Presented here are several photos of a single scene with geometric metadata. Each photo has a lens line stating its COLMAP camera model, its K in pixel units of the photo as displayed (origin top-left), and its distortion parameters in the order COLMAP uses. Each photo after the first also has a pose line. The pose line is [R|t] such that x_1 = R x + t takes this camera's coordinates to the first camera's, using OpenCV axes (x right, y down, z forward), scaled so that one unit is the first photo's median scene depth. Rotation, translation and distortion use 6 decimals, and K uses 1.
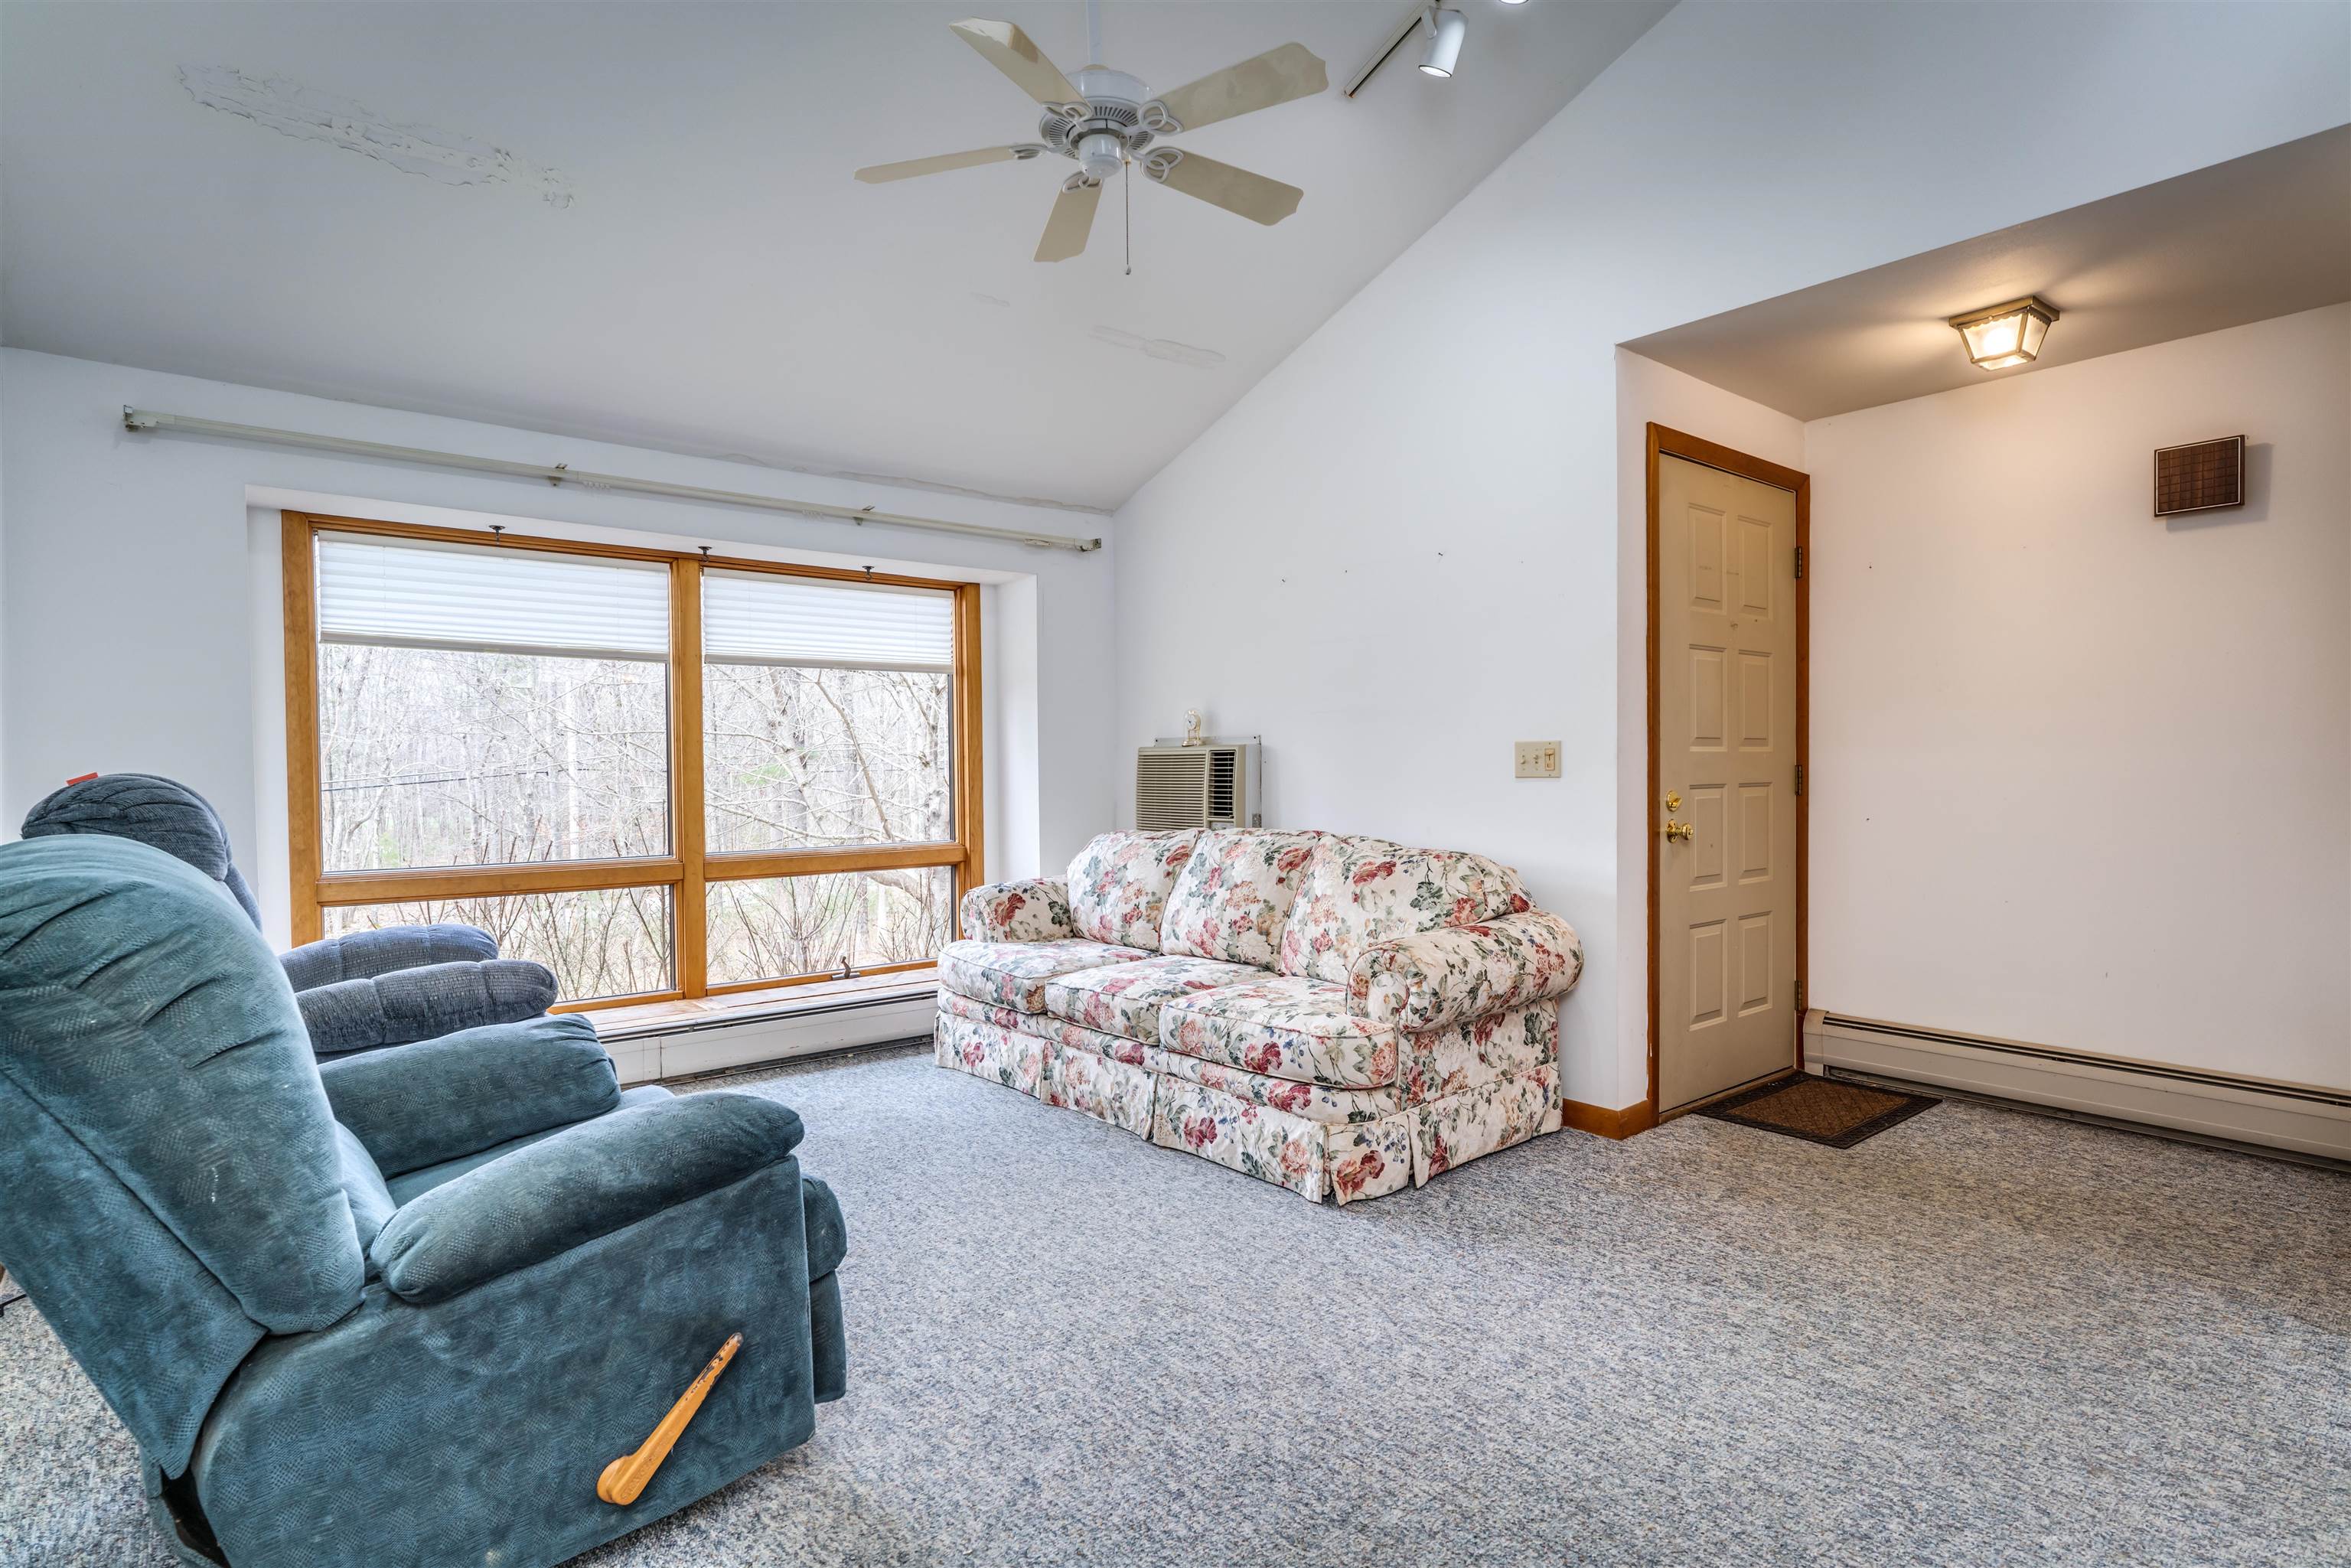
lens RADIAL K [[1193.9, 0, 1175.2], [0, 1193.9, 793.2], [0, 0, 1]] dist [-0.004131, -0.000256]
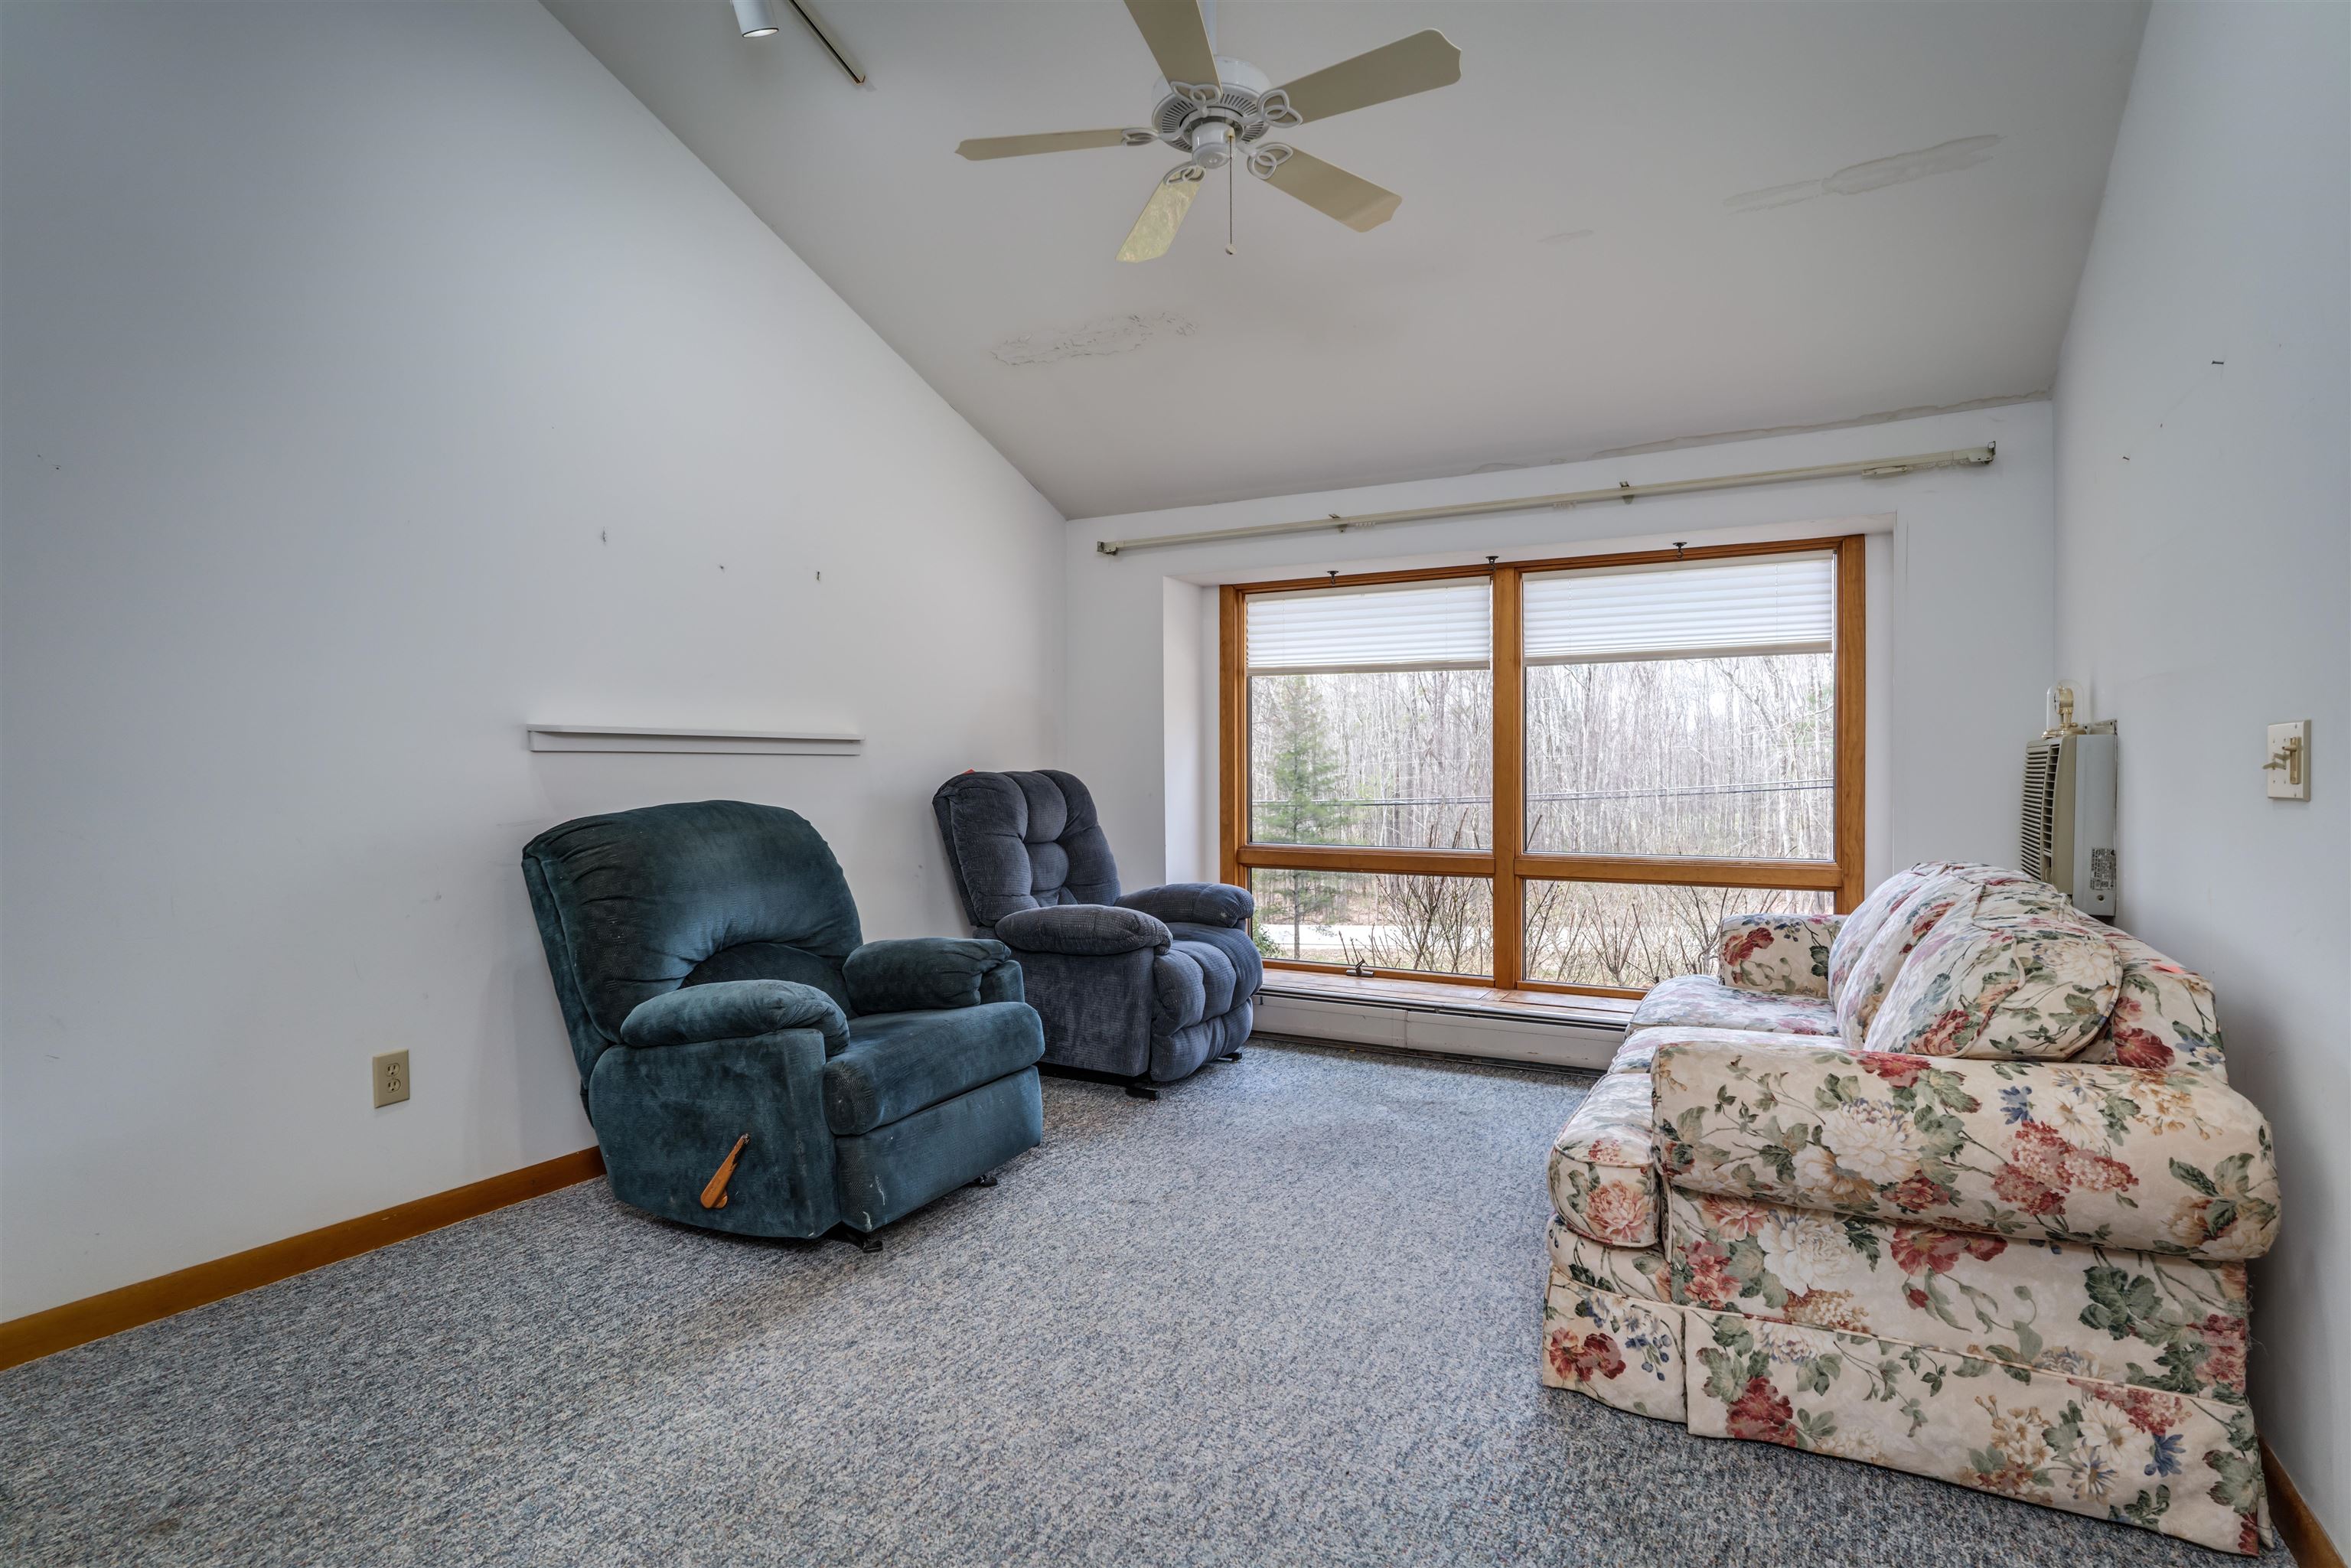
lens RADIAL K [[1212.1, 0, 1170.4], [0, 1212.1, 779.8], [0, 0, 1]] dist [-0.003879, 0.006997]
pose [[0.371449, 0.015156, -0.928330, 0.631665], [-0.023330, 0.999703, 0.006986, -0.015185], [0.928160, 0.019063, 0.371693, 0.448286]]
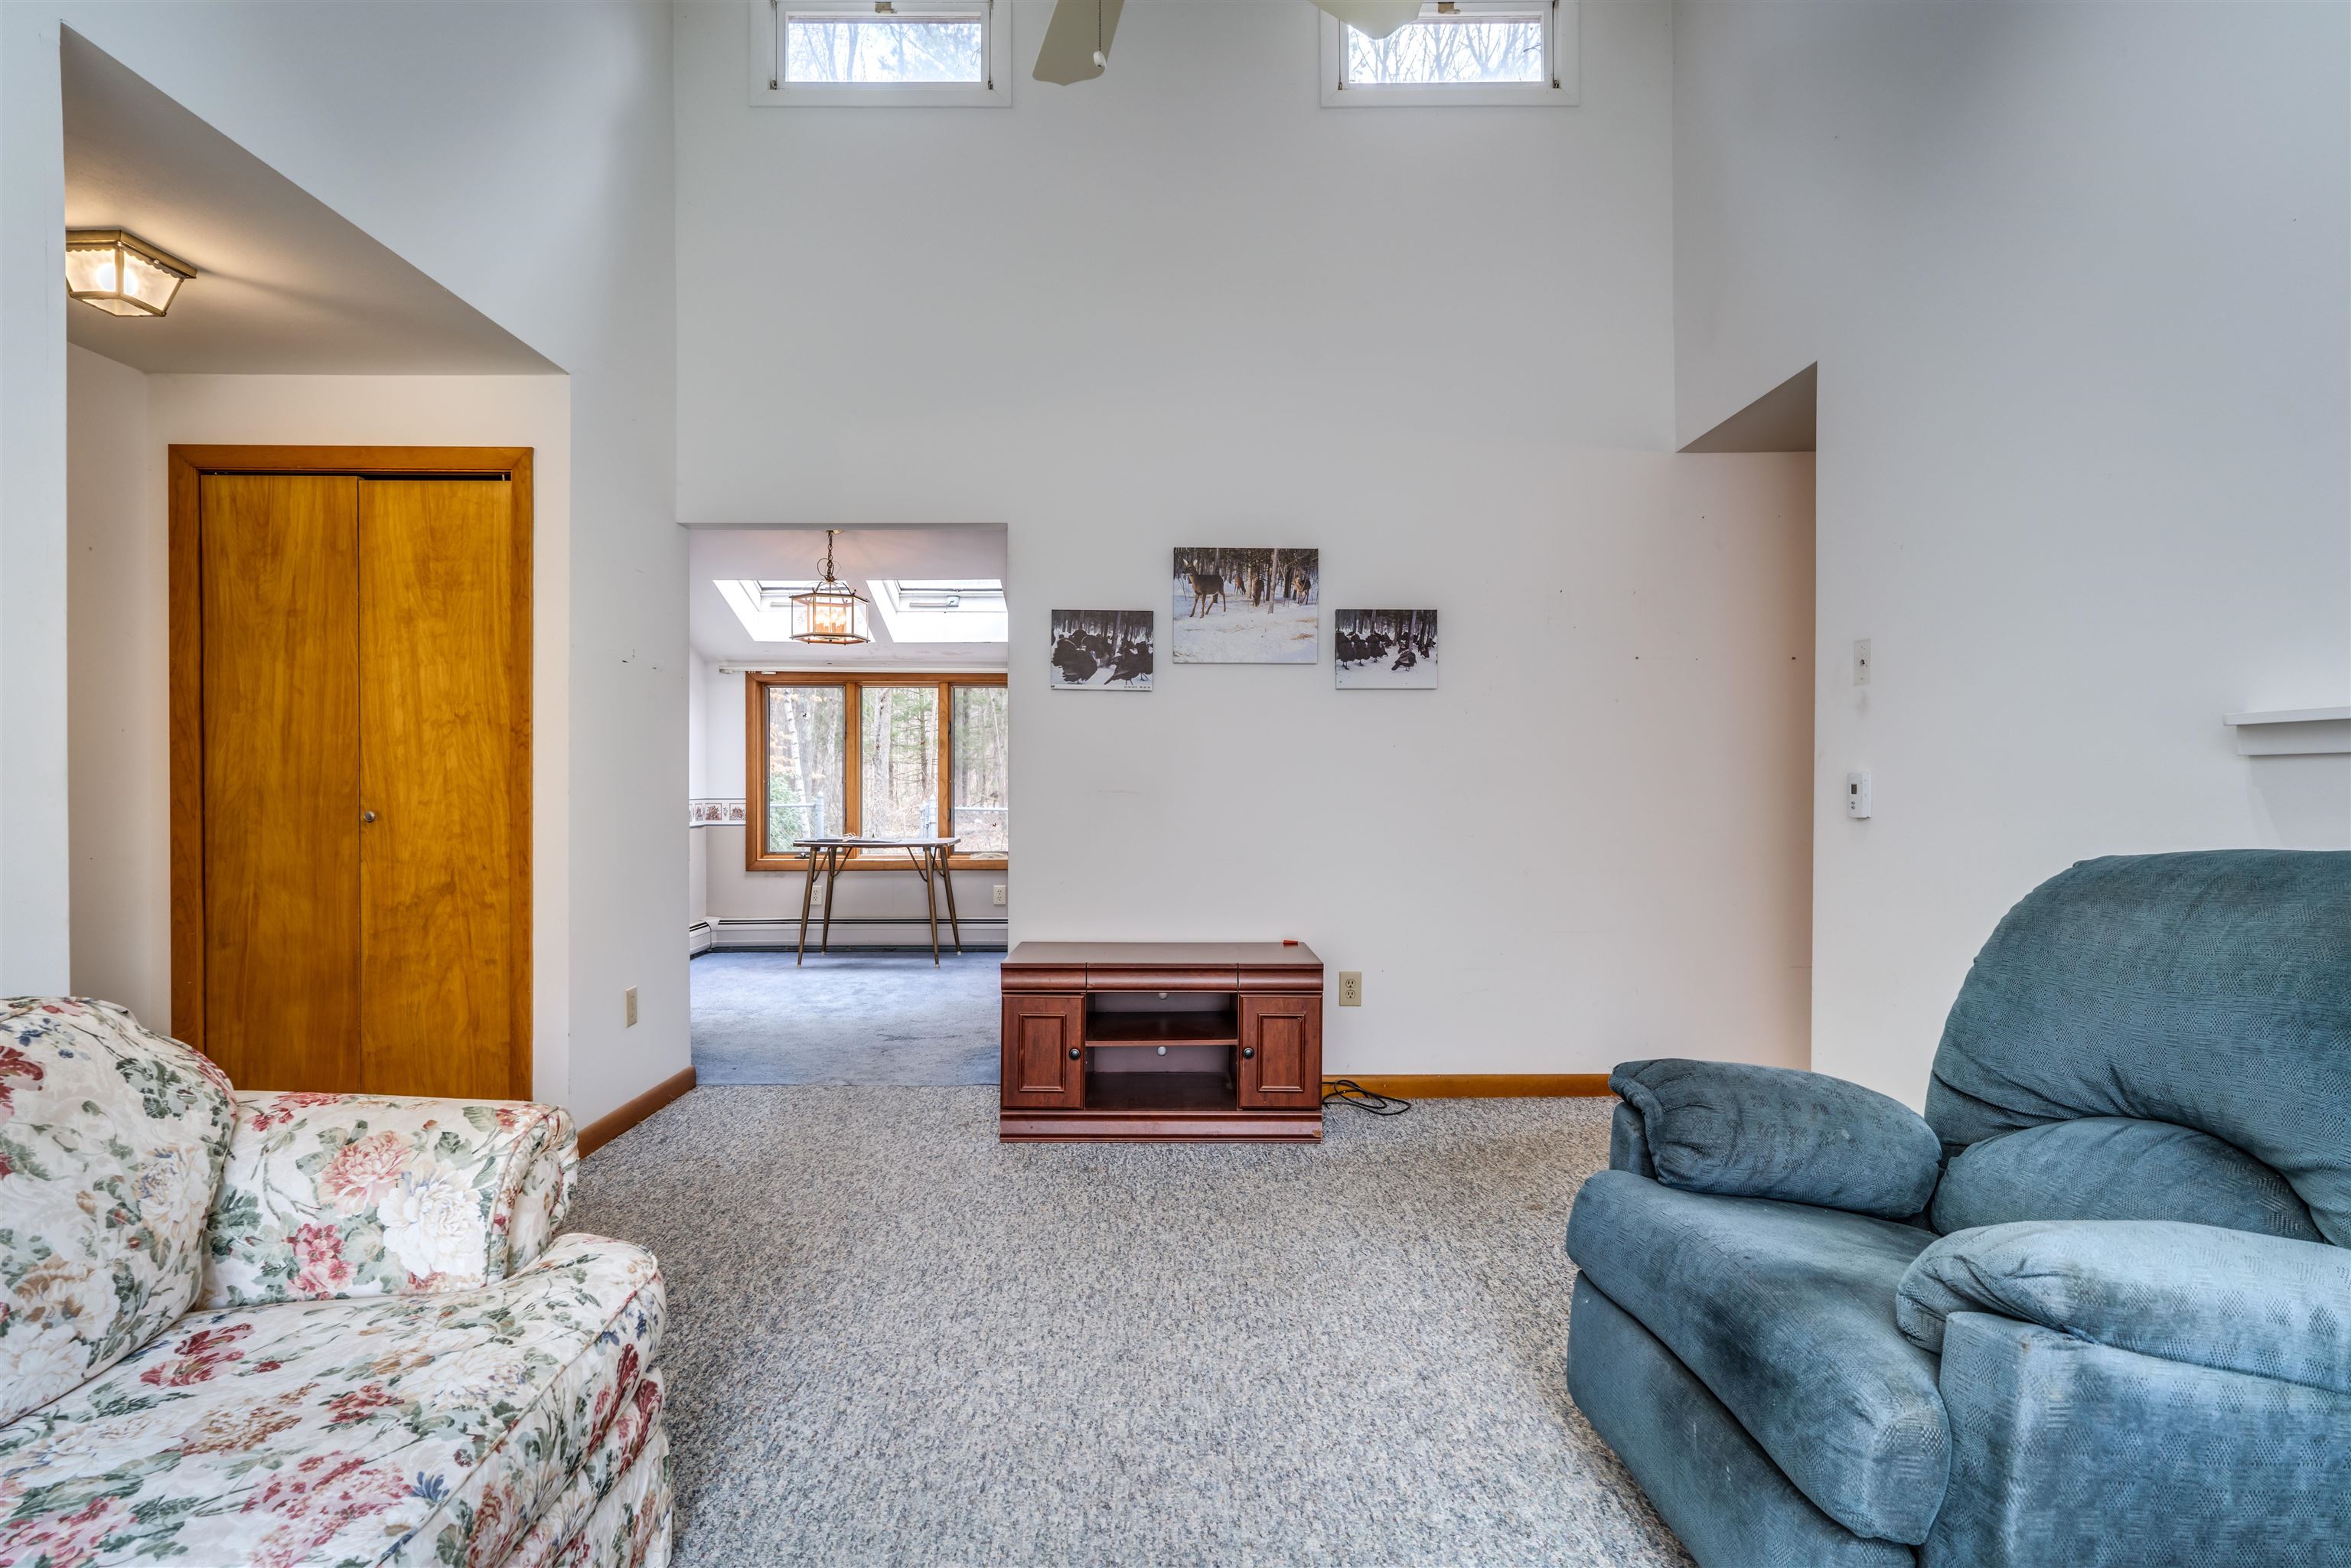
lens RADIAL K [[1212.1, 0, 1170.4], [0, 1212.1, 779.8], [0, 0, 1]] dist [-0.003879, 0.006997]
pose [[-0.780693, 0.003065, 0.624907, -0.375453], [0.017909, 0.999687, 0.017471, -0.029544], [-0.624658, 0.024831, -0.780504, 1.140325]]
